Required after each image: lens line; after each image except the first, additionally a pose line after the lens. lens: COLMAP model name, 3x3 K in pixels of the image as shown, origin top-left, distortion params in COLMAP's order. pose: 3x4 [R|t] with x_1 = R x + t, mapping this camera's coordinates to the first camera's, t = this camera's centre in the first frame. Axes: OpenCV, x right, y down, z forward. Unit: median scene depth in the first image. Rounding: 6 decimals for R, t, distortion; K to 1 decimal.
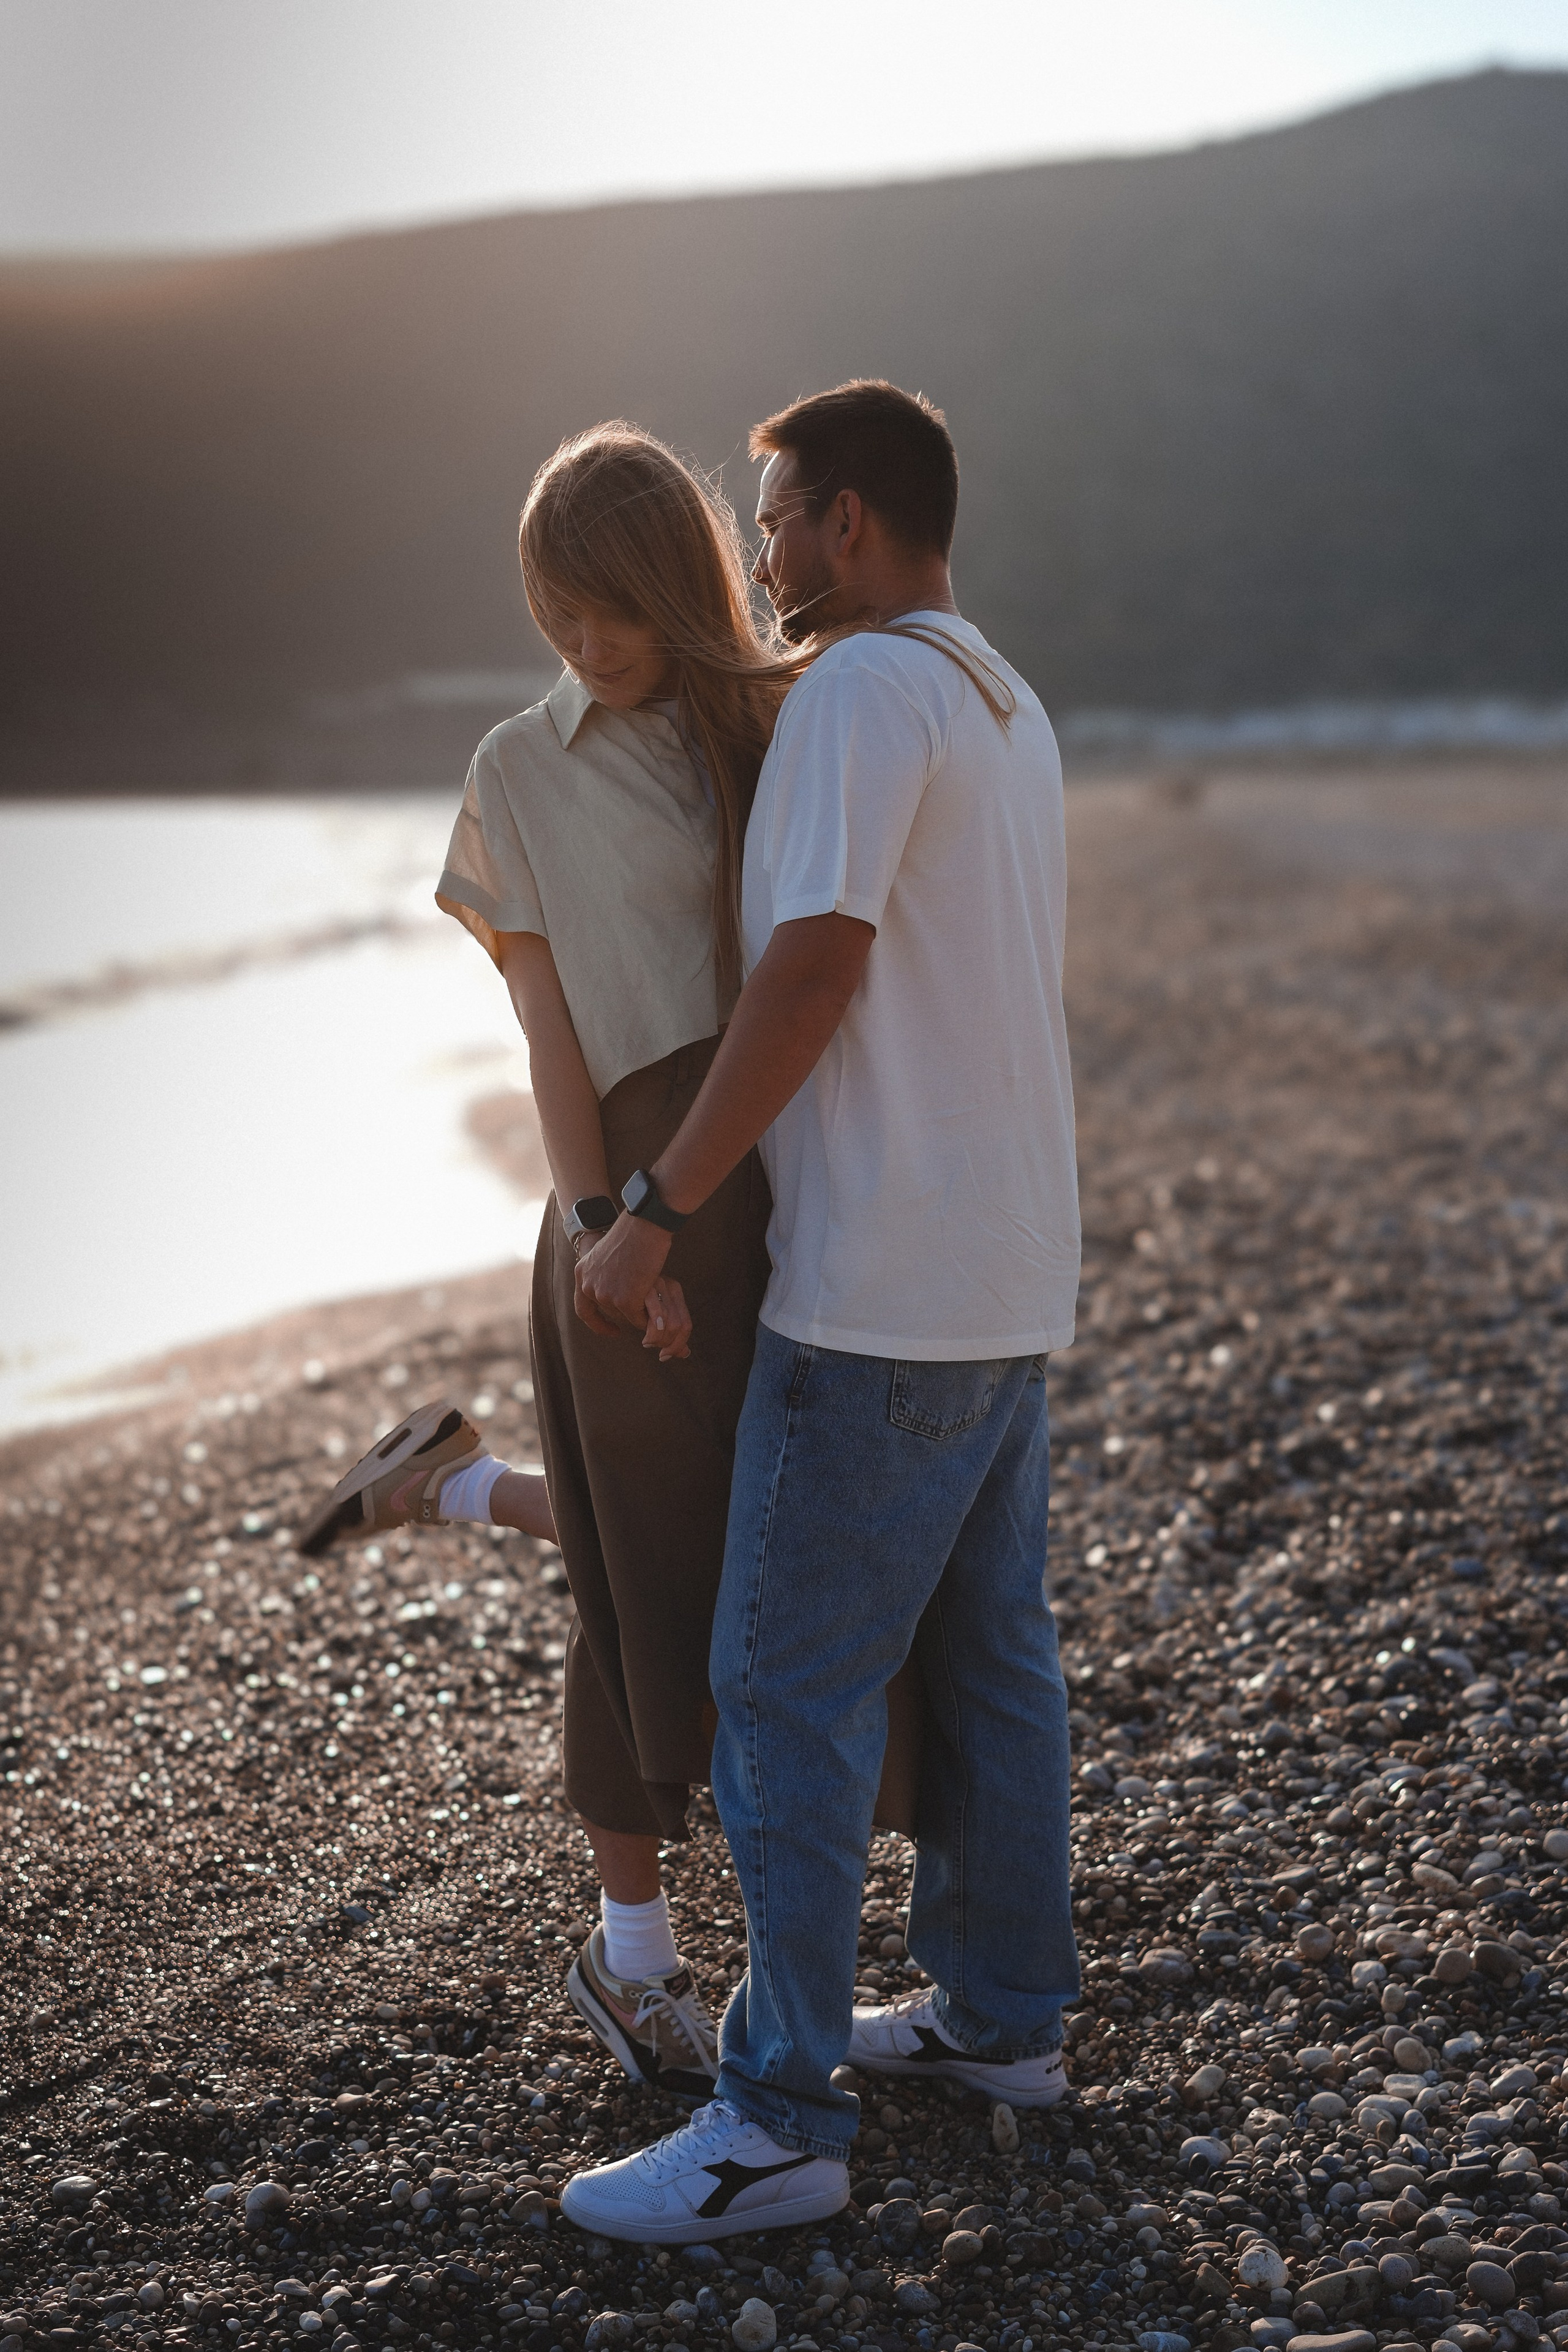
lens RADIAL K [[3470.6, 0, 816.0], [0, 3470.6, 1290.8], [0, 0, 1]] dist [0.022321, 0.128858]
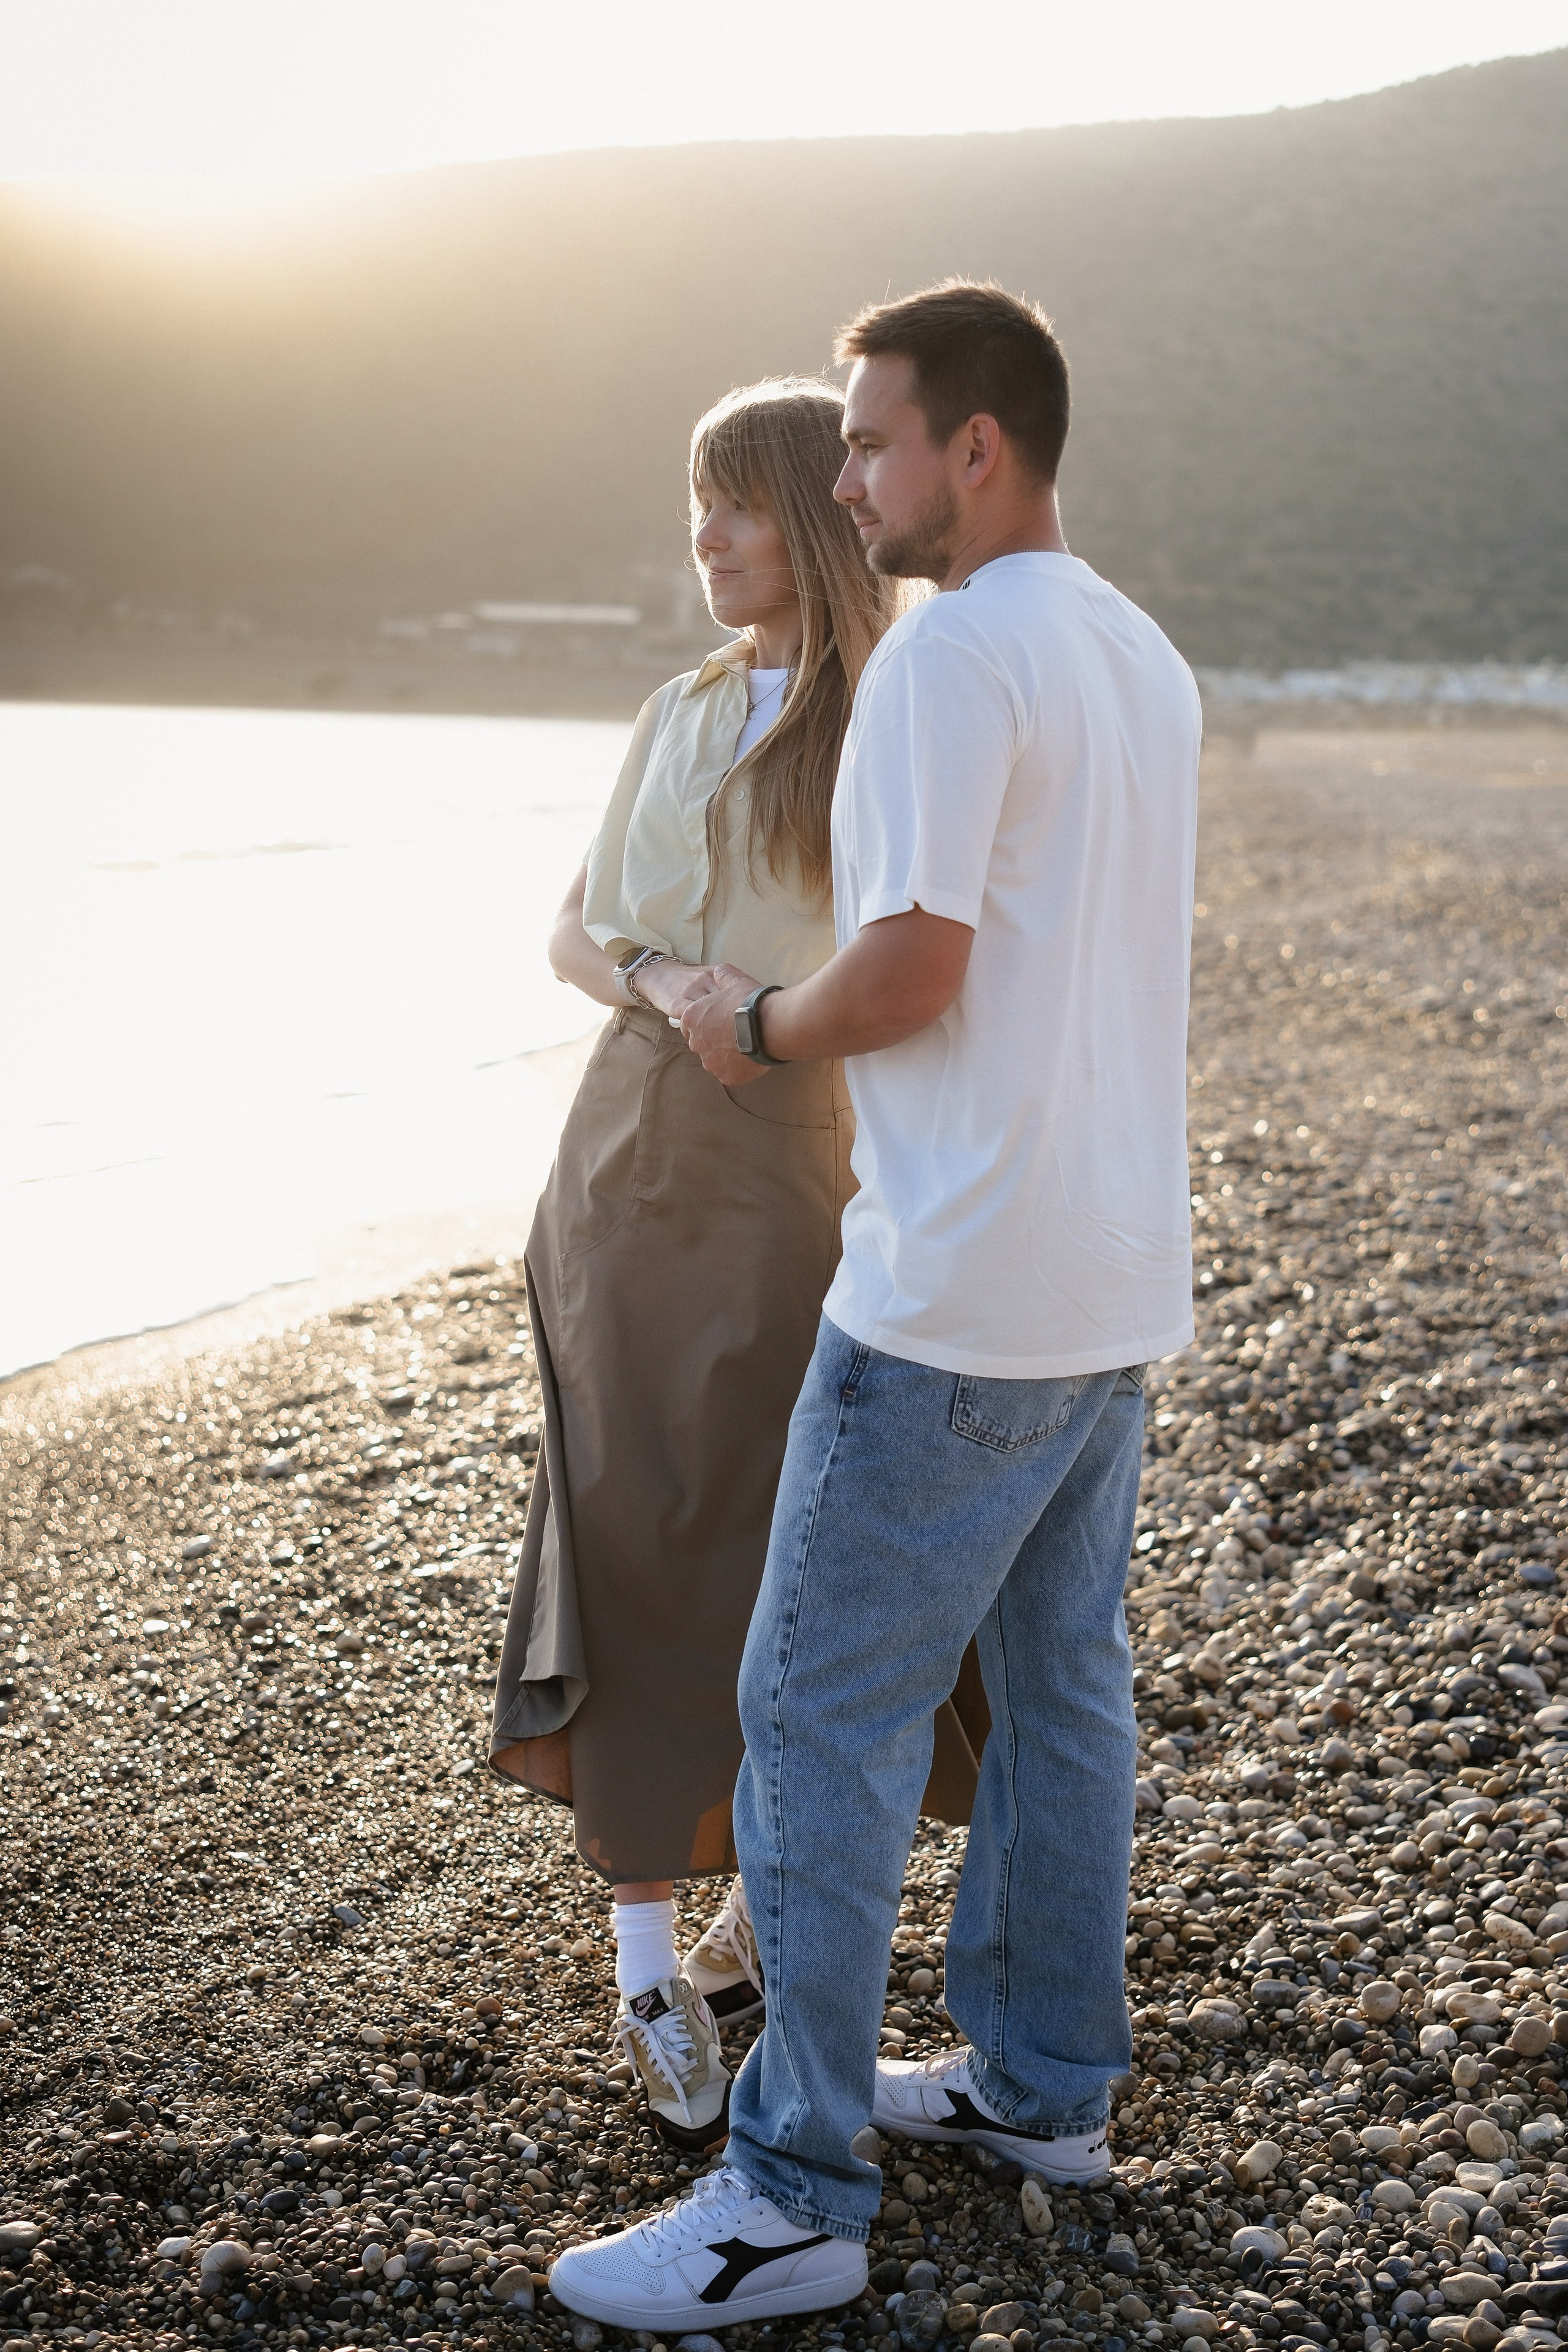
lens RADIAL K [[3324.9, 0, 784.0], [0, 3324.9, 1176.0], [0, 0, 1]] dist [0.013569, 0.060765]
pose [[0.998765, 0.045273, -0.020489, -0.006104], [-0.045434, 0.998940, -0.007461, -0.016928], [0.020129, 0.008382, 0.999762, 0.108196]]
